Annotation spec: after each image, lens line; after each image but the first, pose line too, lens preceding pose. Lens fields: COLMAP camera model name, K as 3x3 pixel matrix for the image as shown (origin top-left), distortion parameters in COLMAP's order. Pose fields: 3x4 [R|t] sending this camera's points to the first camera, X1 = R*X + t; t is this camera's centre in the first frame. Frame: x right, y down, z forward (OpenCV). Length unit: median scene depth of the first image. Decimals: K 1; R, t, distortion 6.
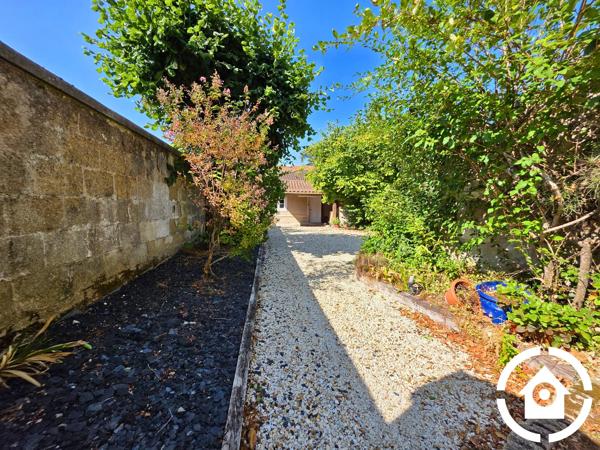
lens RADIAL K [[240.2, 0, 299.5], [0, 240.2, 225.2], [0, 0, 1]] dist [0.000695, -0.000130]
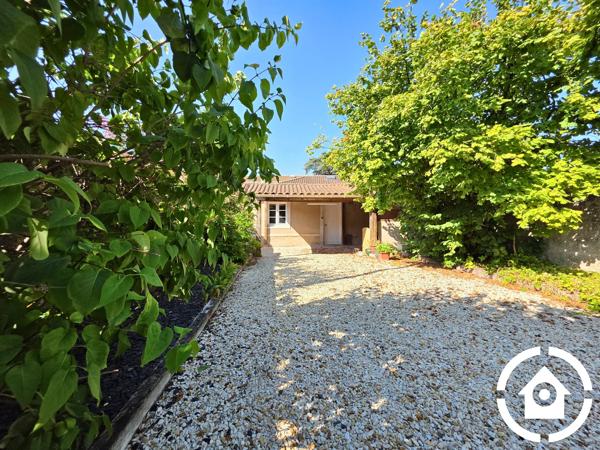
lens RADIAL K [[240.2, 0, 300.2], [0, 240.2, 225.5], [0, 0, 1]] dist [0.000695, -0.000130]
pose [[0.999960, 0.001517, -0.008770, -0.022069], [-0.002092, 0.997818, -0.065997, -0.025607], [0.008650, 0.066013, 0.997781, 0.430936]]
